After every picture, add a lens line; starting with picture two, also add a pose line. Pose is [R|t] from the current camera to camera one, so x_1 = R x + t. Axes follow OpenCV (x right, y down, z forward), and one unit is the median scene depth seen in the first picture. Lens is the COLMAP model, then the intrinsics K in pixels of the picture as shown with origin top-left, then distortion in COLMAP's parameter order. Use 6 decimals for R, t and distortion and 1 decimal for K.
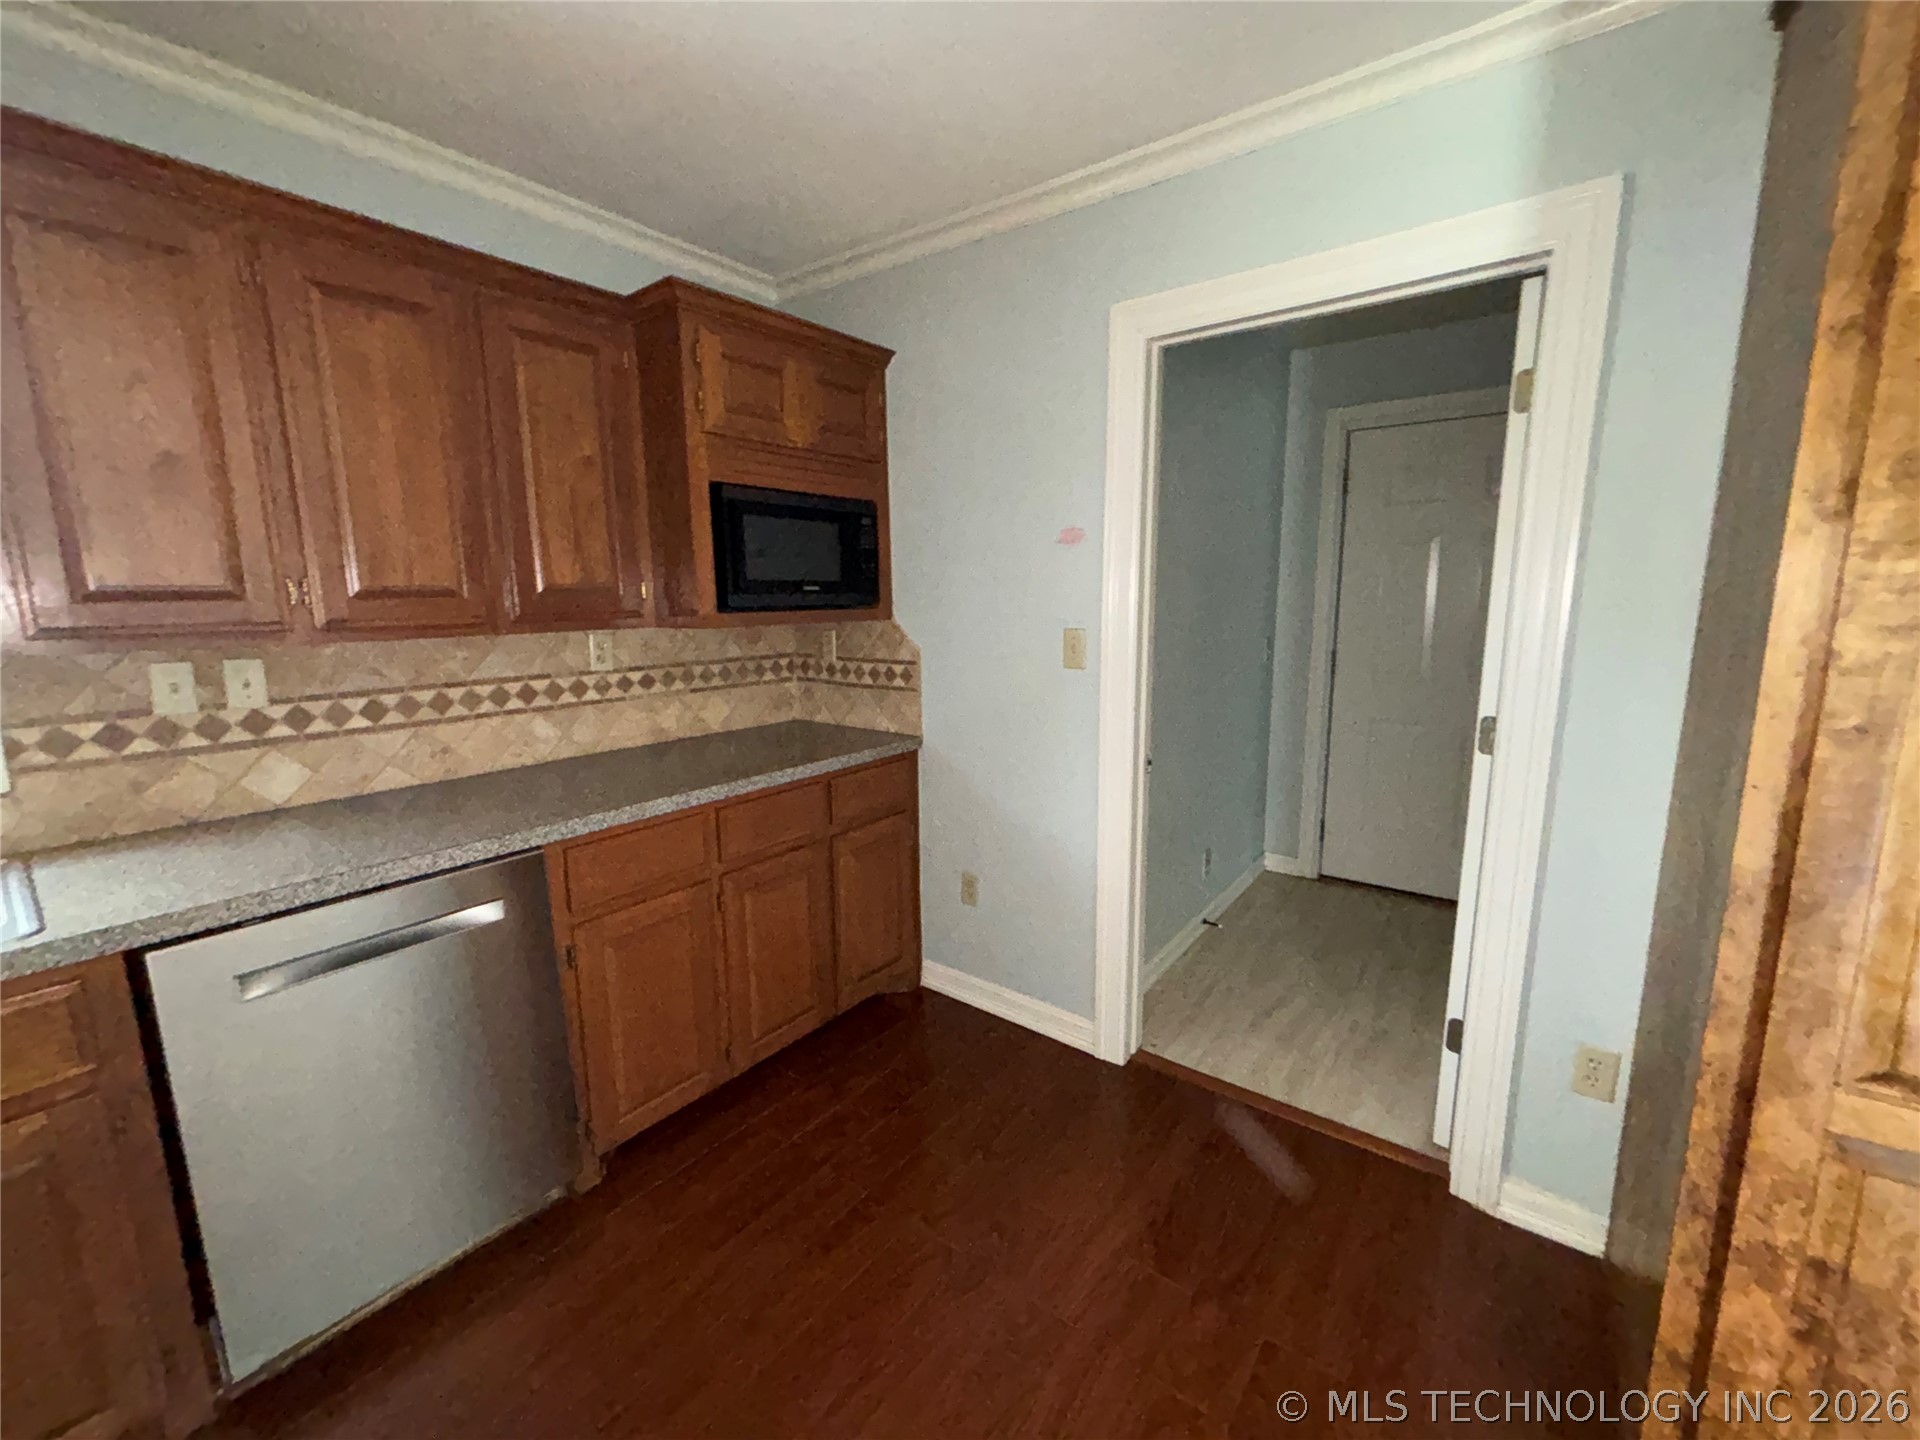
lens RADIAL K [[770.9, 0, 958.9], [0, 770.9, 718.0], [0, 0, 1]] dist [-0.000500, 0.000021]
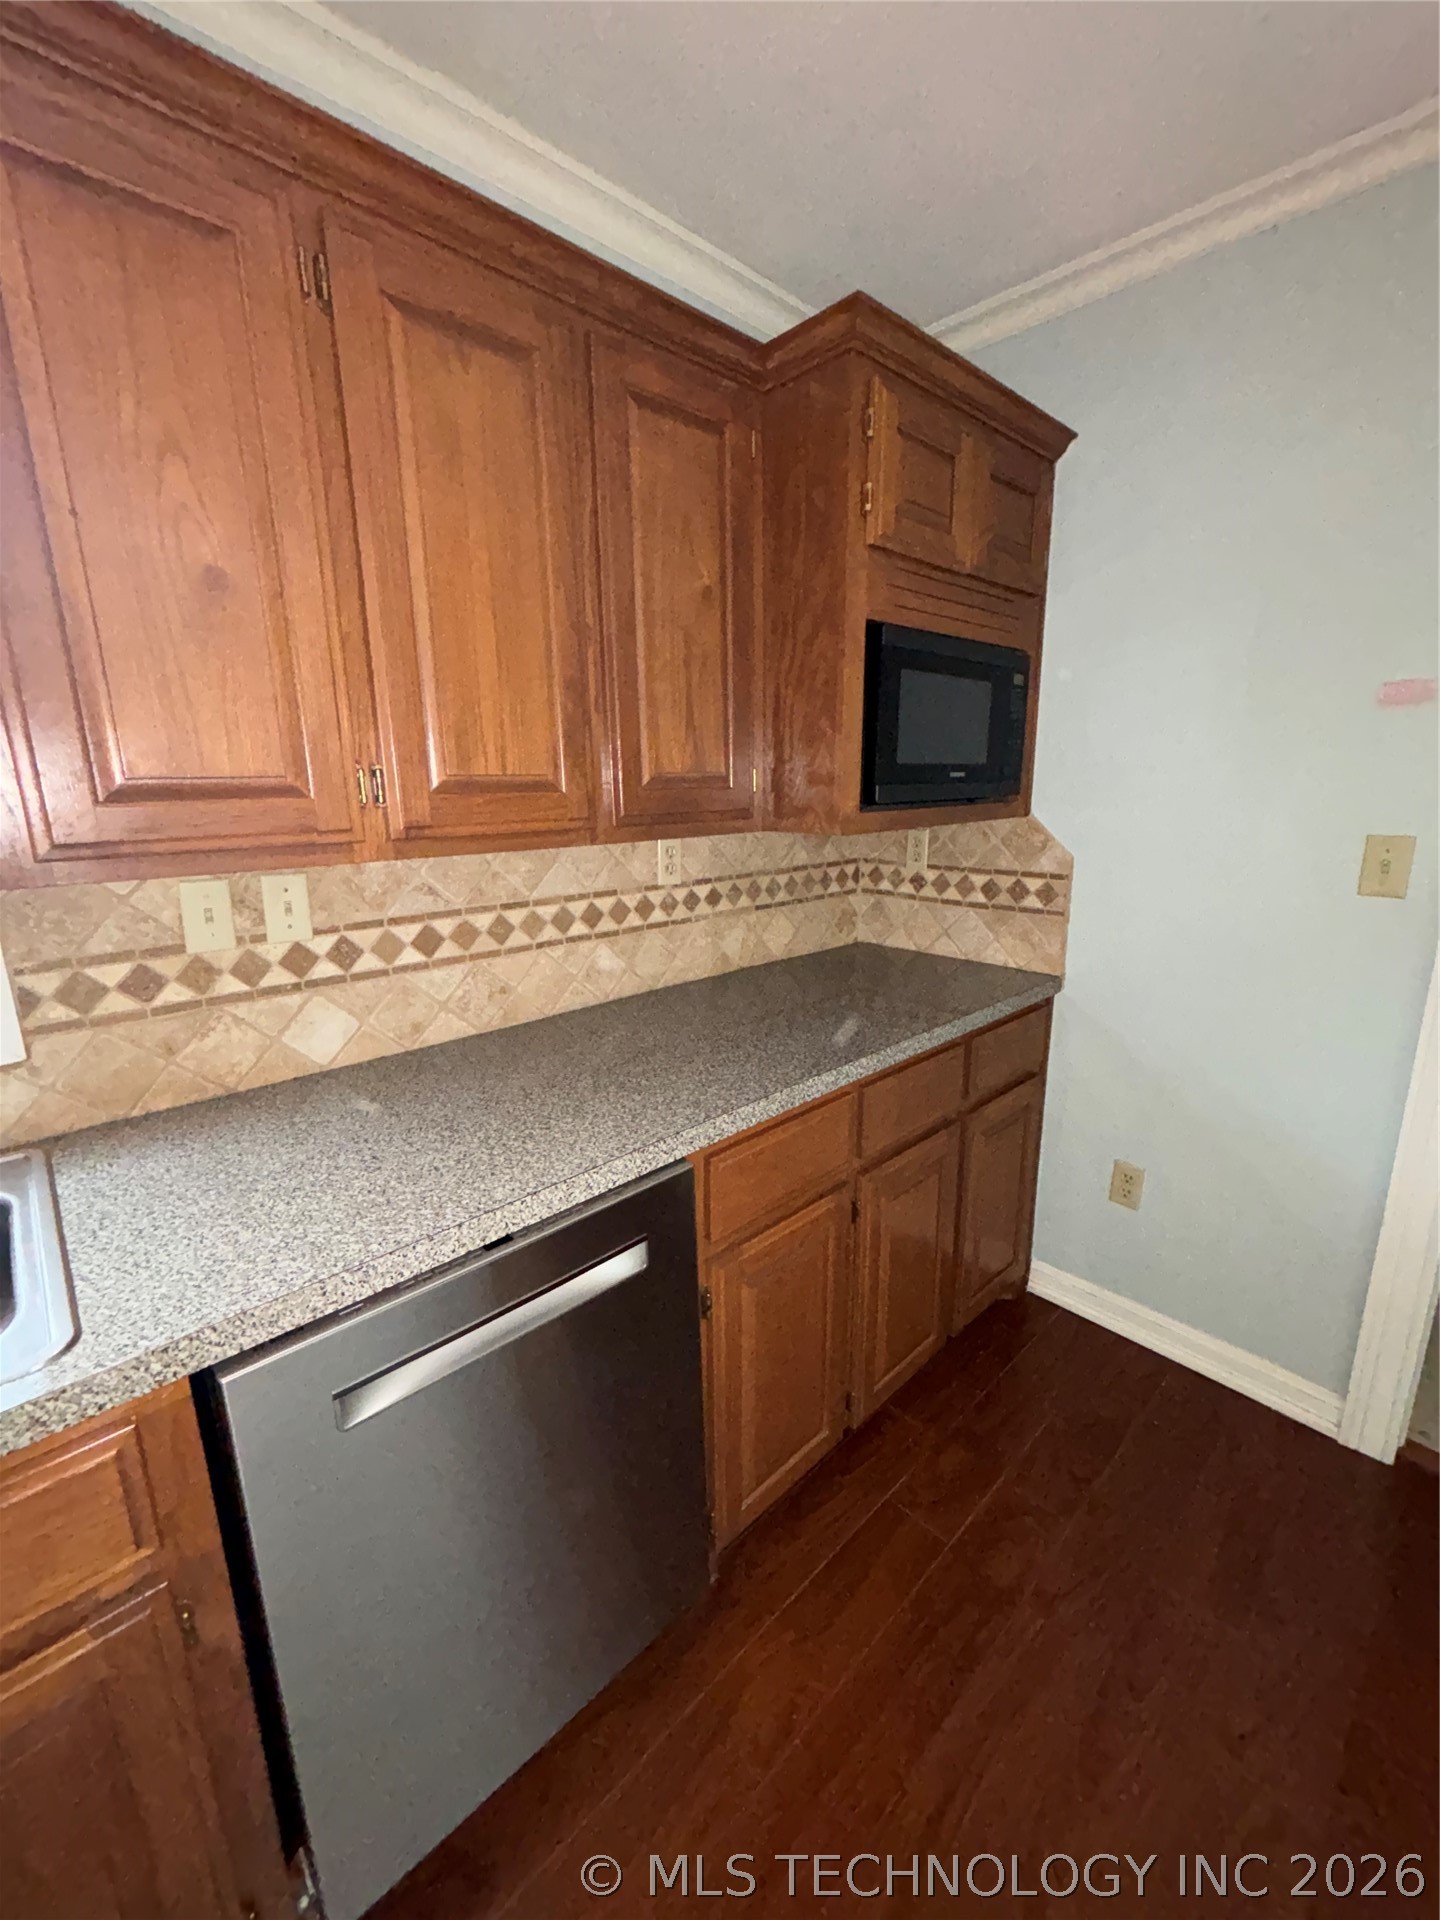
lens RADIAL K [[770.9, 0, 721.0], [0, 770.9, 957.6], [0, 0, 1]] dist [-0.000500, 0.000021]
pose [[0.987399, 0.032632, -0.154849, -0.348363], [-0.022175, 0.997385, 0.068785, -0.051259], [0.156688, -0.064484, 0.985541, 0.288086]]
